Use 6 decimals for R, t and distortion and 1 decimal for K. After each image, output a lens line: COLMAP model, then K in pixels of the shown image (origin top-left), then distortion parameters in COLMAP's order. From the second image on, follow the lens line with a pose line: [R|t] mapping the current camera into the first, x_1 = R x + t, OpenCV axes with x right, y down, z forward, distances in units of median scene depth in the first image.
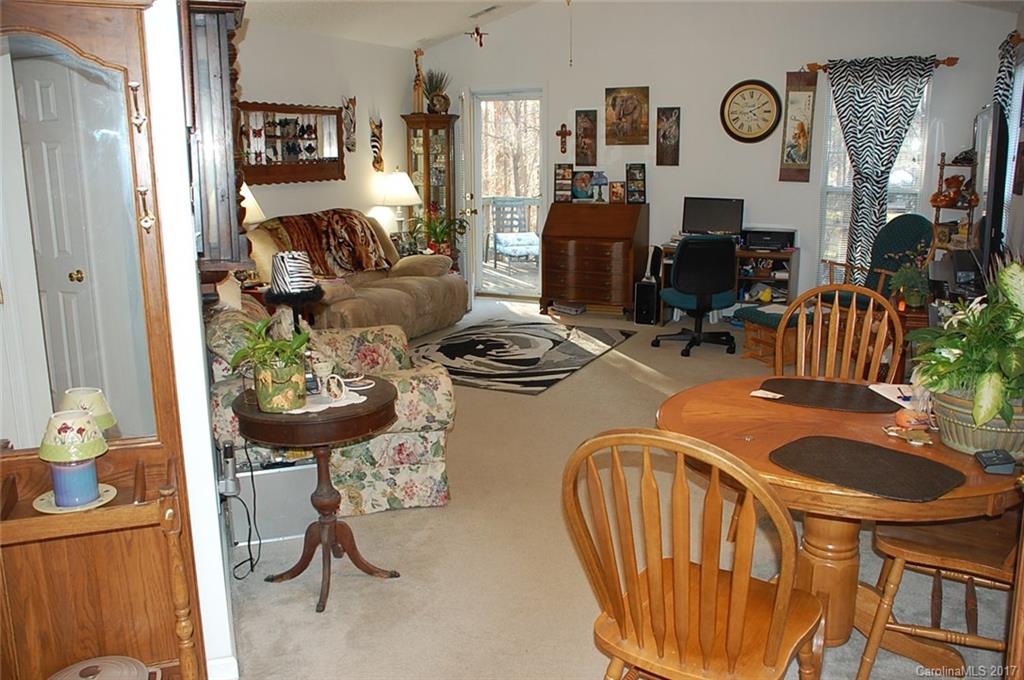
lens RADIAL K [[838.9, 0, 512.0], [0, 838.9, 340.0], [0, 0, 1]] dist [-0.123777, 0.121589]
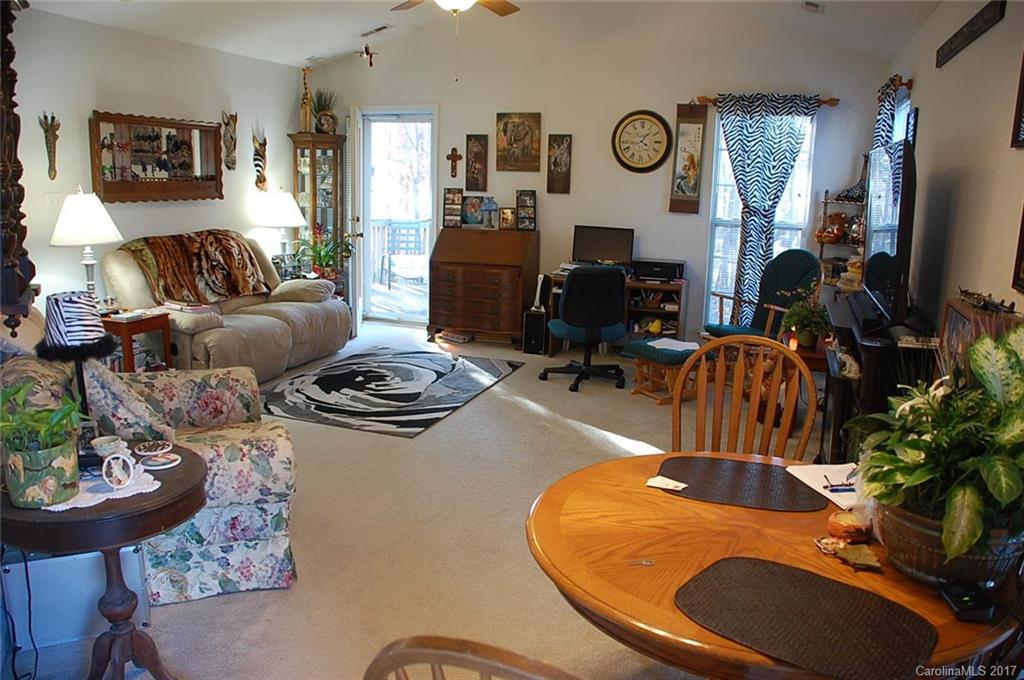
lens RADIAL K [[790.7, 0, 512.0], [0, 790.7, 340.0], [0, 0, 1]] dist [-0.157215, 0.107121]
pose [[0.992452, 0.010981, 0.122139, 0.023317], [-0.008851, 0.999799, -0.017964, -0.020699], [-0.122312, 0.016747, 0.992350, 0.095679]]
